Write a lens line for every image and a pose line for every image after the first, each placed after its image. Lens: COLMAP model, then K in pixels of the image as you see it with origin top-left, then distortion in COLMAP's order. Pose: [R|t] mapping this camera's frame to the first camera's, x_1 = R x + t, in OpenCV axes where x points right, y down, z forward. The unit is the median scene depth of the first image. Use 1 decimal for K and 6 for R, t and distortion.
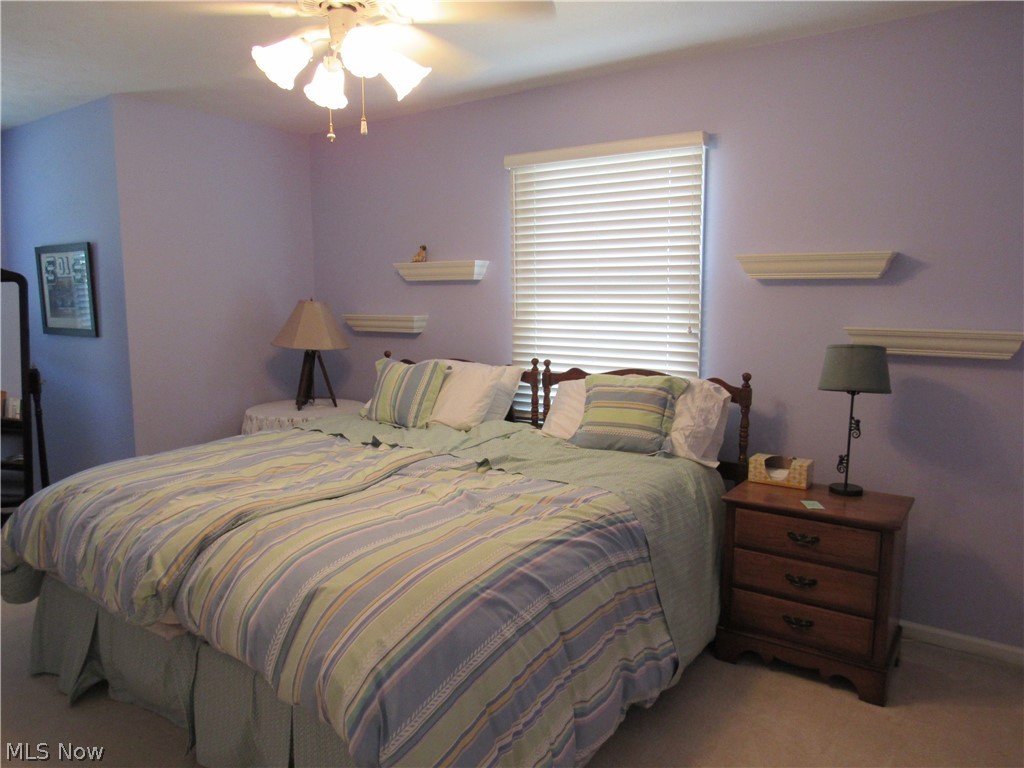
lens RADIAL K [[736.6, 0, 507.8], [0, 736.6, 380.9], [0, 0, 1]] dist [-0.023374, 0.029852]
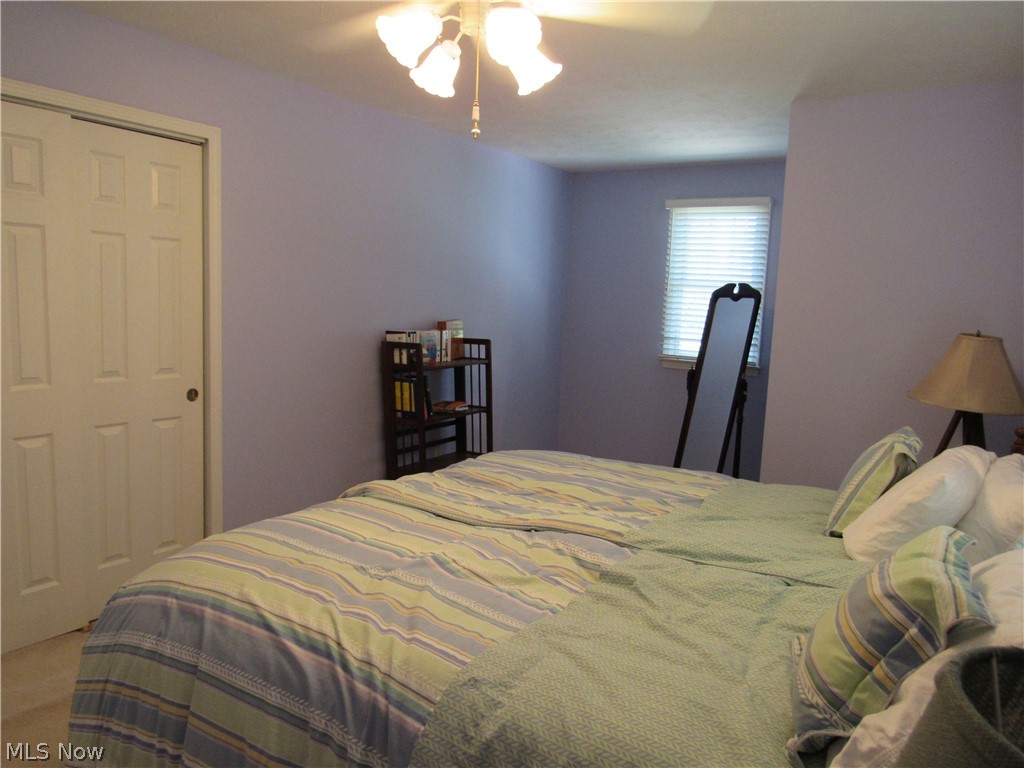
lens RADIAL K [[736.6, 0, 506.8], [0, 736.6, 391.2], [0, 0, 1]] dist [-0.023374, 0.029852]
pose [[0.045535, 0.131206, -0.990309, 0.803583], [-0.156449, 0.980041, 0.122652, -0.151421], [0.986636, 0.149348, 0.065153, 1.164696]]
